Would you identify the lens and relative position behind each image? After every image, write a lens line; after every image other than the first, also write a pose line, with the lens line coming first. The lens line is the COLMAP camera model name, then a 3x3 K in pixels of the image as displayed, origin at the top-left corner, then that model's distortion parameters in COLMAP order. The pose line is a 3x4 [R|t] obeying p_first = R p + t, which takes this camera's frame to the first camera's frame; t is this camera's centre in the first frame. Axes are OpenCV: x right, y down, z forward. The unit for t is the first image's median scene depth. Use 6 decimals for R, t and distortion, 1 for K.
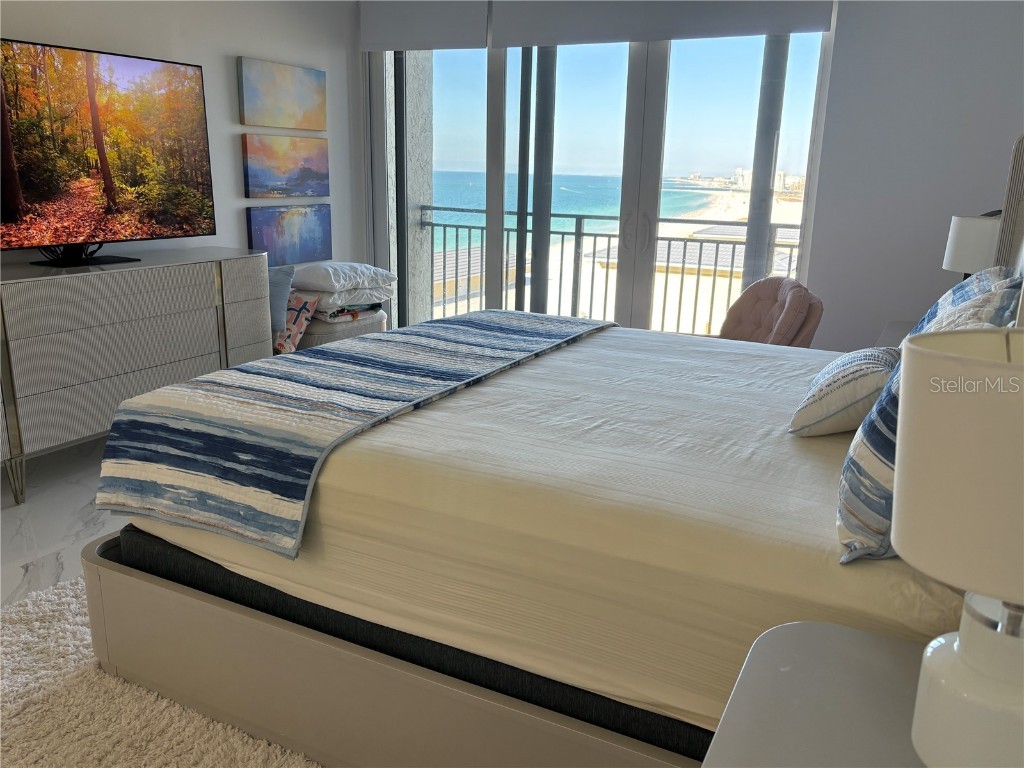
lens RADIAL K [[794.0, 0, 511.2], [0, 794.0, 390.3], [0, 0, 1]] dist [0.022237, -0.089076]
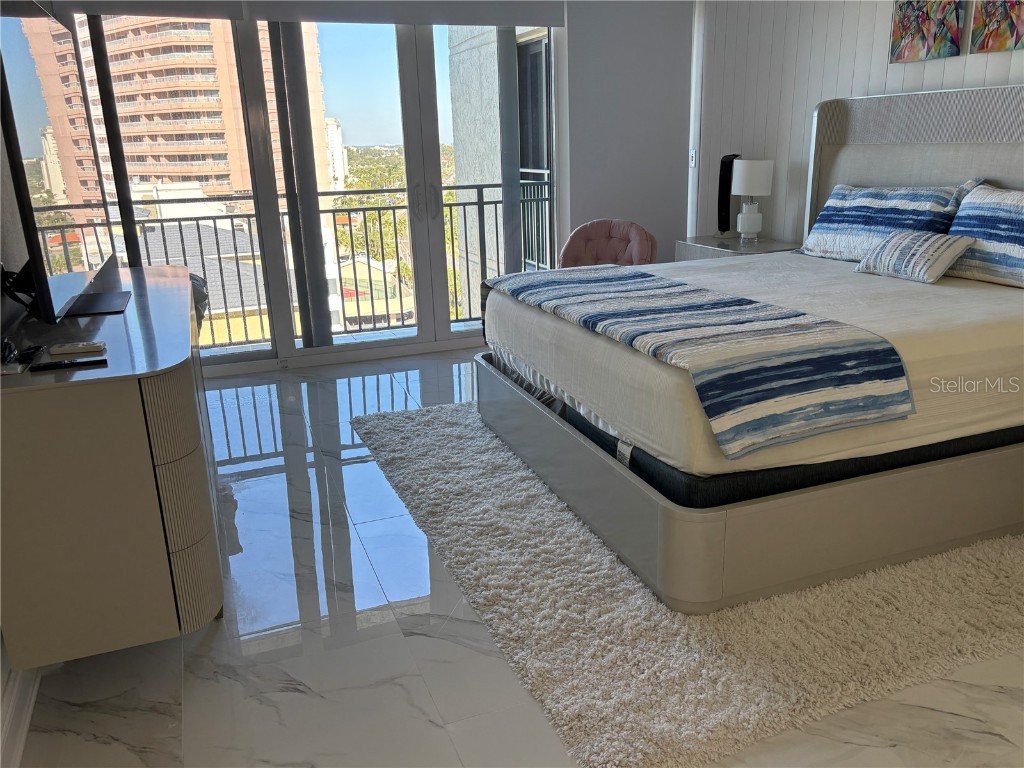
lens RADIAL K [[794.0, 0, 505.5], [0, 794.0, 390.8], [0, 0, 1]] dist [0.022237, -0.089076]
pose [[0.672218, -0.258307, 0.693830, -0.735059], [0.235576, 0.963080, 0.130308, -0.080254], [-0.701874, 0.075854, 0.708251, 0.210150]]
